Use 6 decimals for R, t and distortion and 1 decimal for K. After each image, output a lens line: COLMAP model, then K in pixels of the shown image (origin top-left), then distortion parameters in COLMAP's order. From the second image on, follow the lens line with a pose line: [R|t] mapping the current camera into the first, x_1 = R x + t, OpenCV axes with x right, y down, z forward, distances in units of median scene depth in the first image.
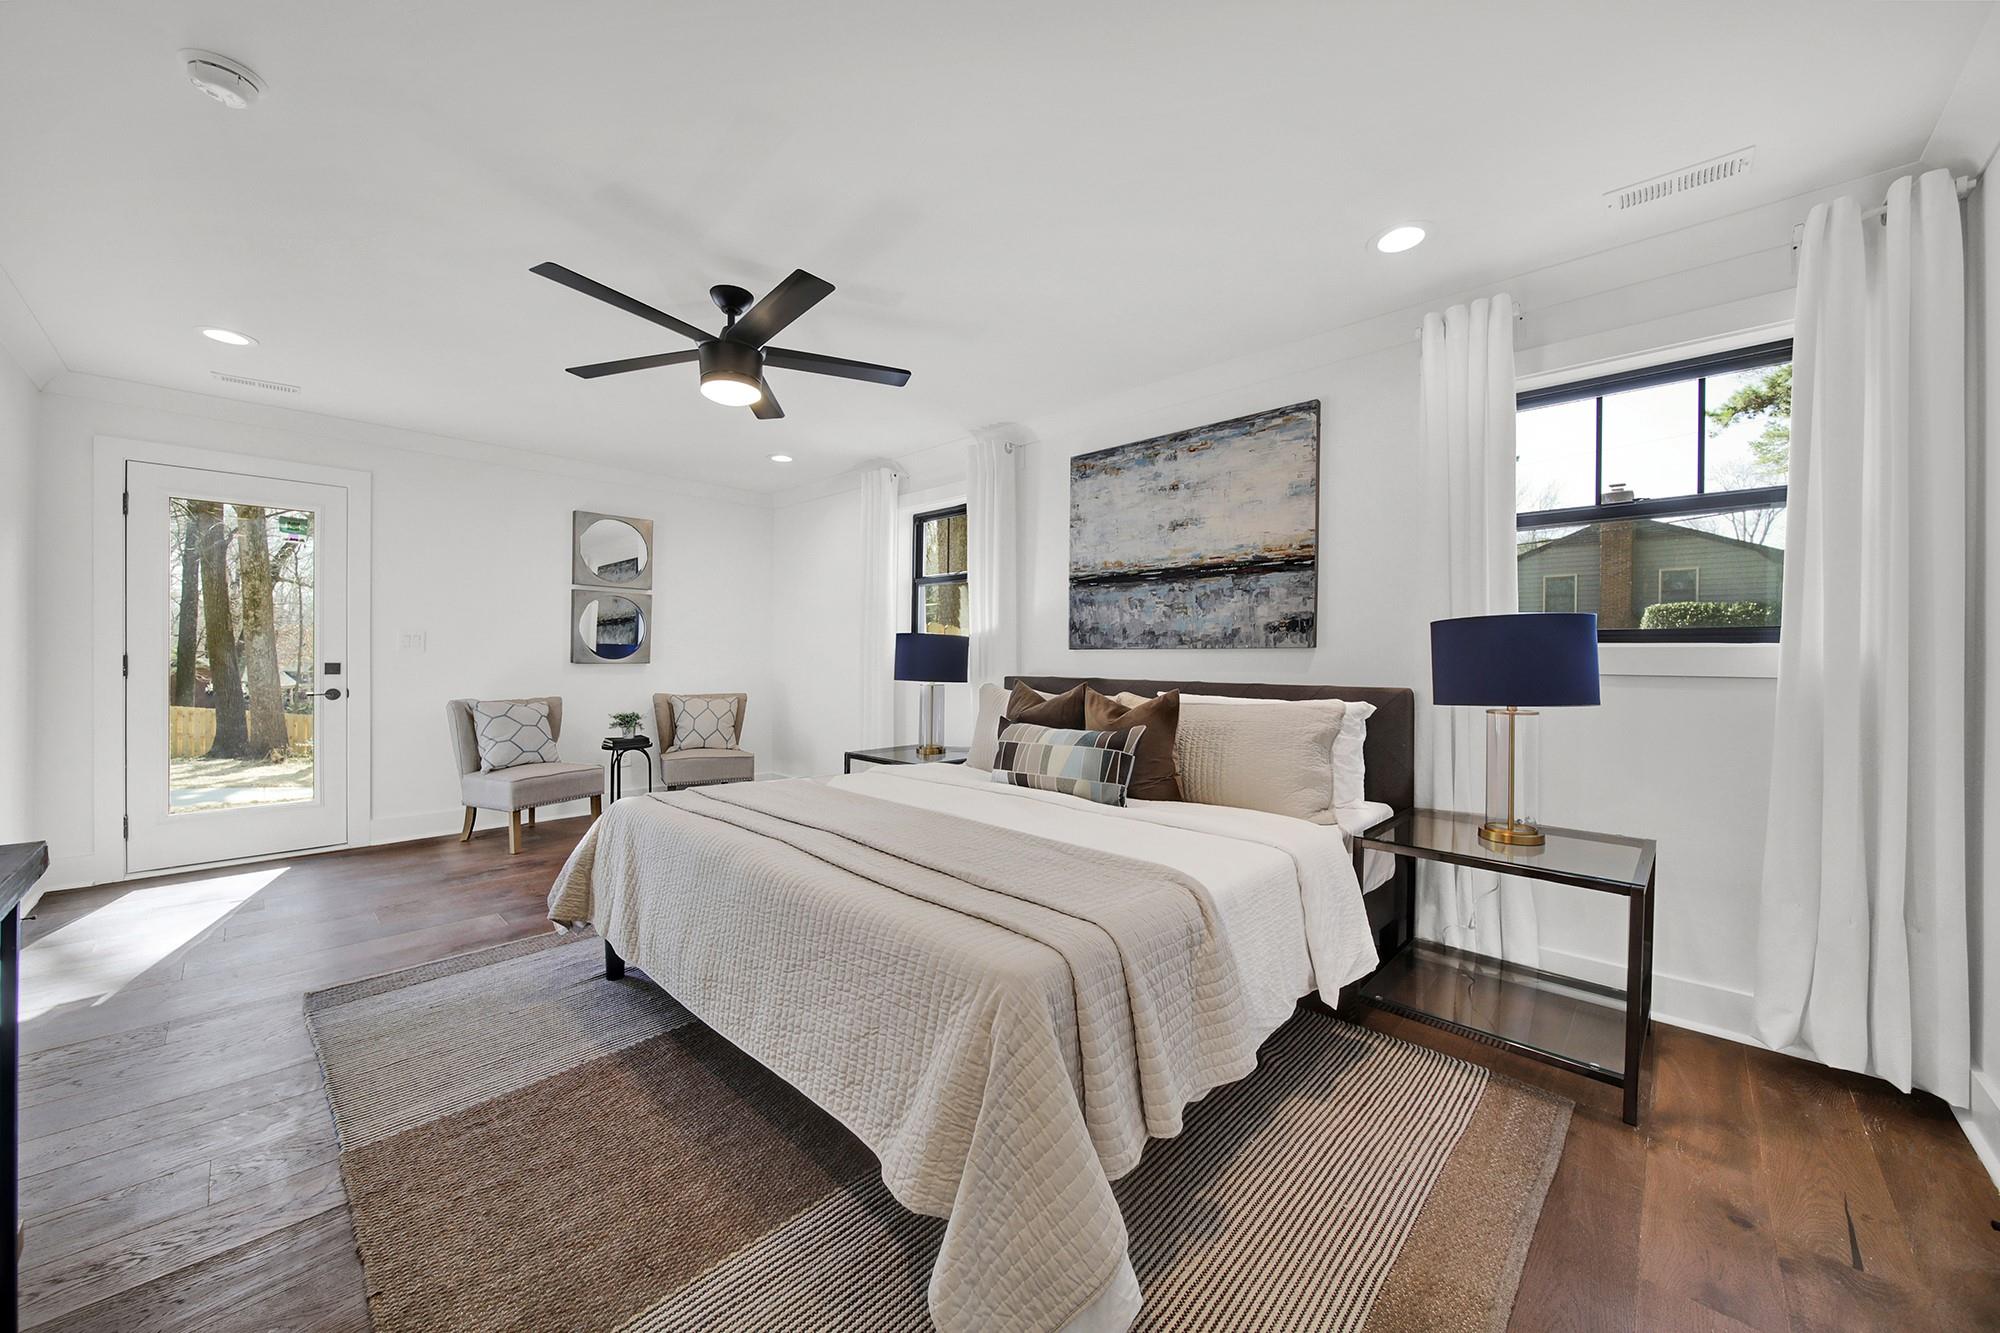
lens RADIAL K [[740.4, 0, 992.1], [0, 740.4, 656.8], [0, 0, 1]] dist [0.000141, -0.000176]
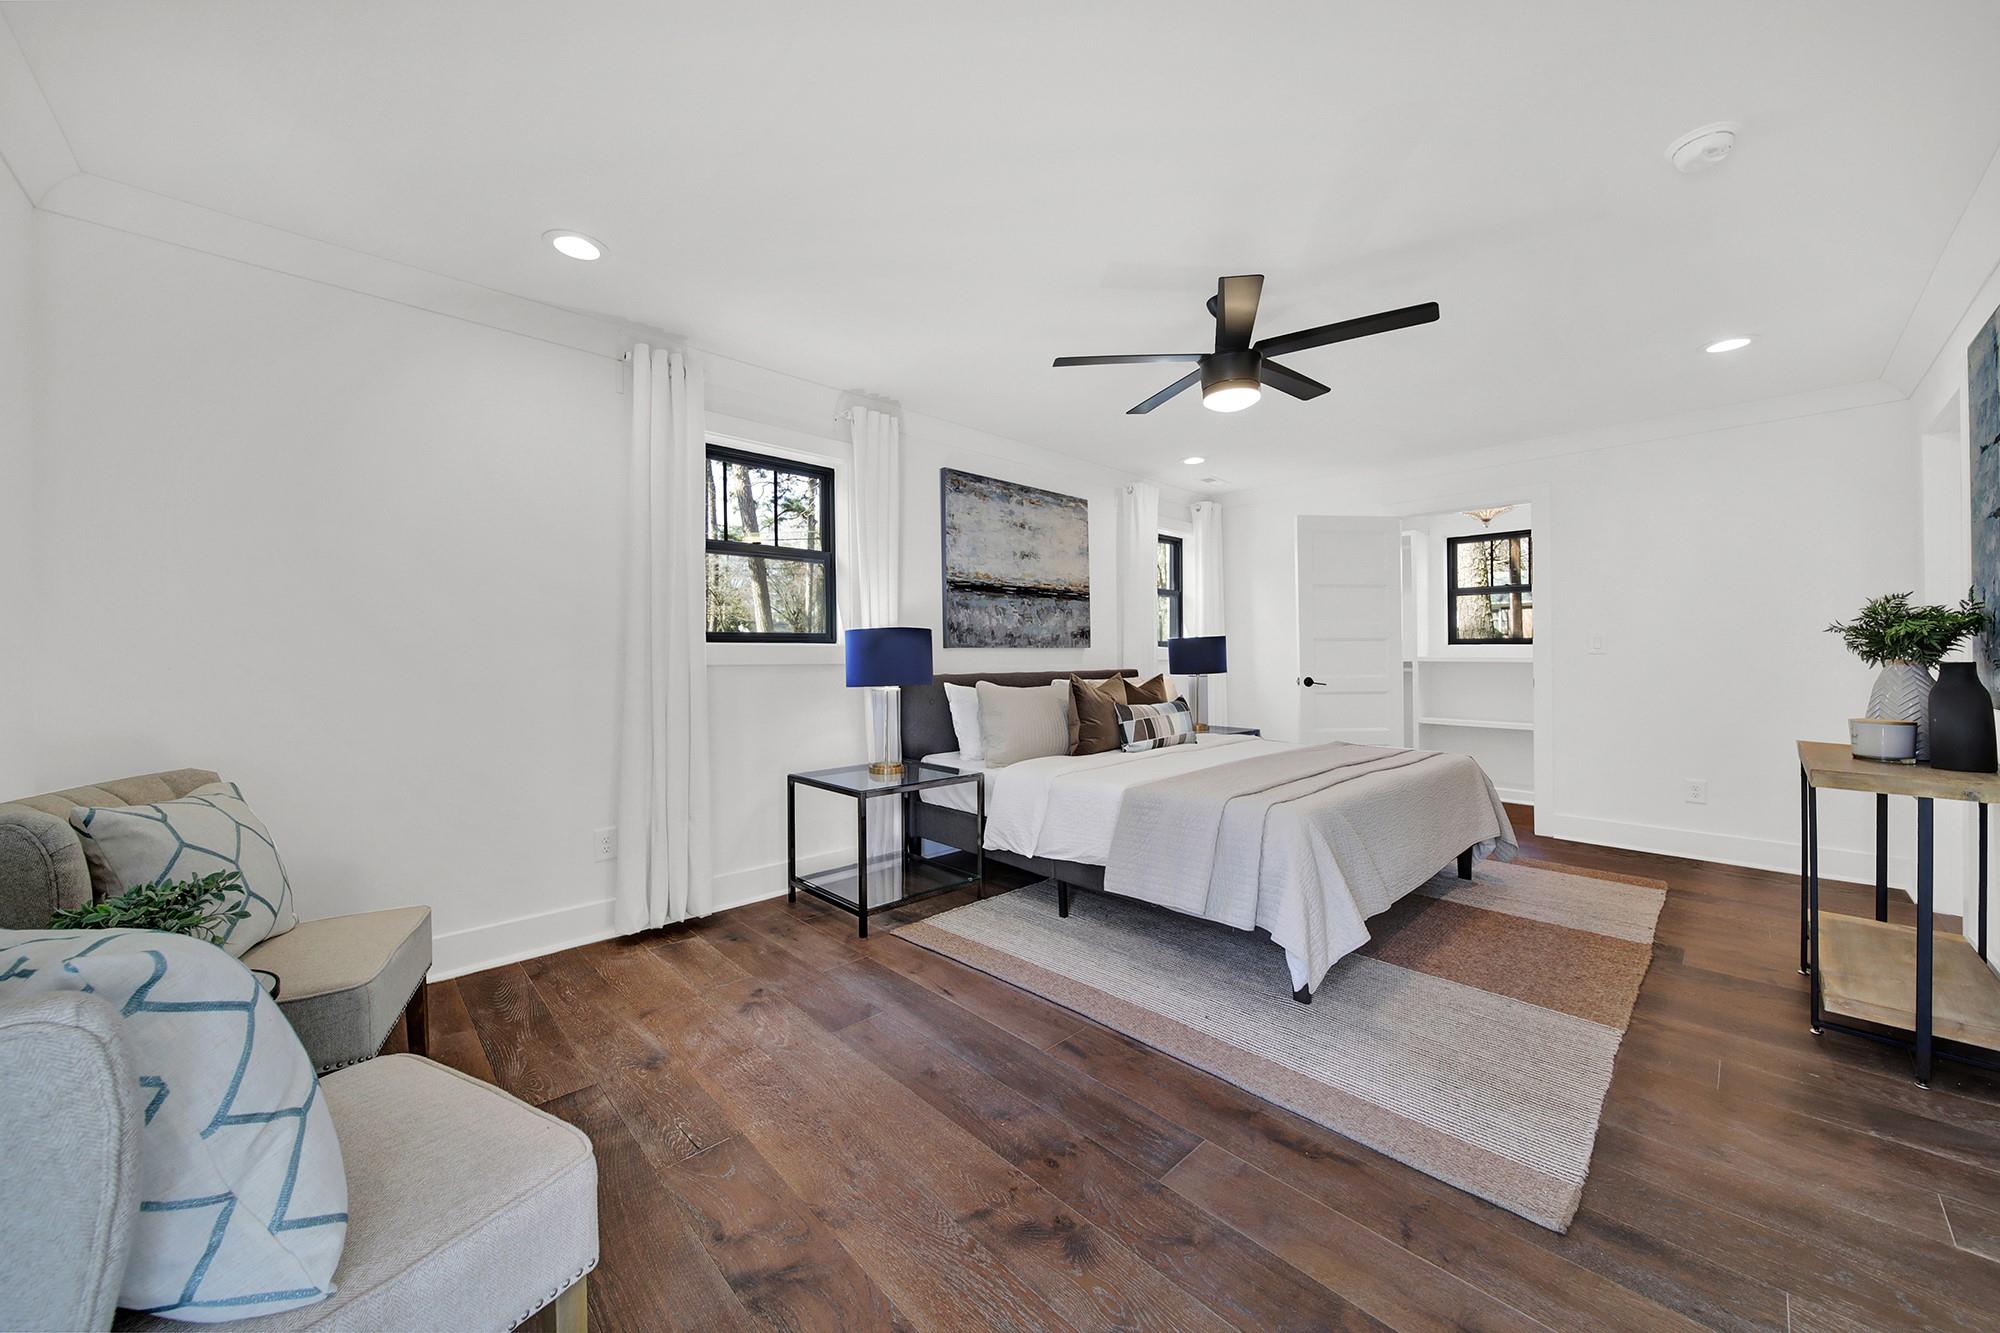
lens RADIAL K [[740.4, 0, 998.6], [0, 740.4, 651.9], [0, 0, 1]] dist [0.000141, -0.000176]
pose [[0.019950, -0.006889, 0.999777, -1.082280], [-0.000041, 0.999976, 0.006891, -0.012551], [-0.999801, -0.000178, 0.019950, 1.015776]]
